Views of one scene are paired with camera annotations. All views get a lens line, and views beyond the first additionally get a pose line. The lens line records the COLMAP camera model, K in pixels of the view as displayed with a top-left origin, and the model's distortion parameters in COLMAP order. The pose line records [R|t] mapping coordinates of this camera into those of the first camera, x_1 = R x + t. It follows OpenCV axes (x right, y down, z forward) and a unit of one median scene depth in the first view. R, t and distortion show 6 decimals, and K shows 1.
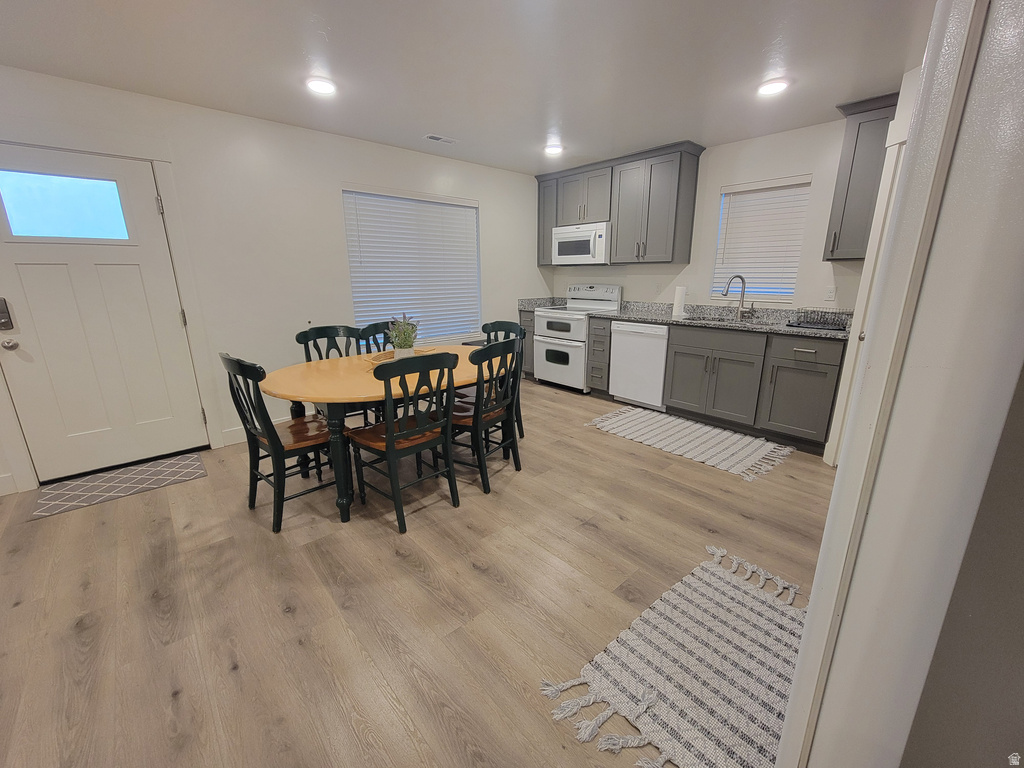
lens RADIAL K [[419.5, 0, 515.7], [0, 419.5, 384.4], [0, 0, 1]] dist [-0.007030, 0.003120]
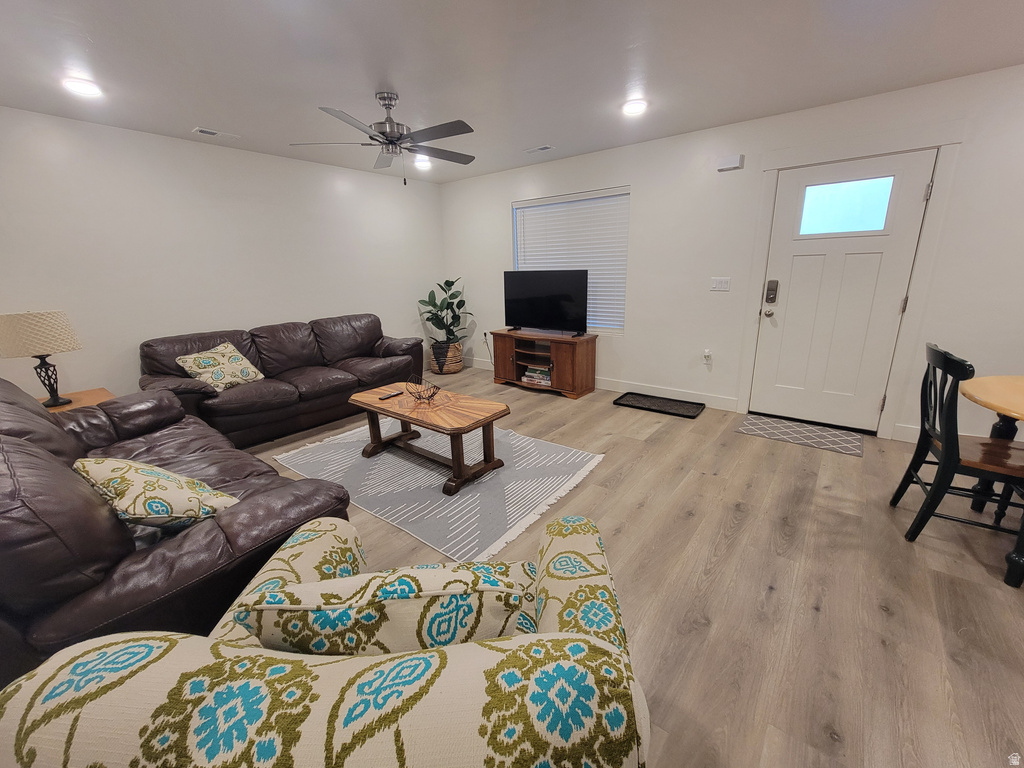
lens RADIAL K [[419.5, 0, 515.1], [0, 419.5, 384.5], [0, 0, 1]] dist [-0.007030, 0.003120]
pose [[0.158966, 0.260004, -0.952433, 0.069726], [-0.231793, 0.947564, 0.219987, 0.020520], [0.959688, 0.185797, 0.210898, -0.081504]]
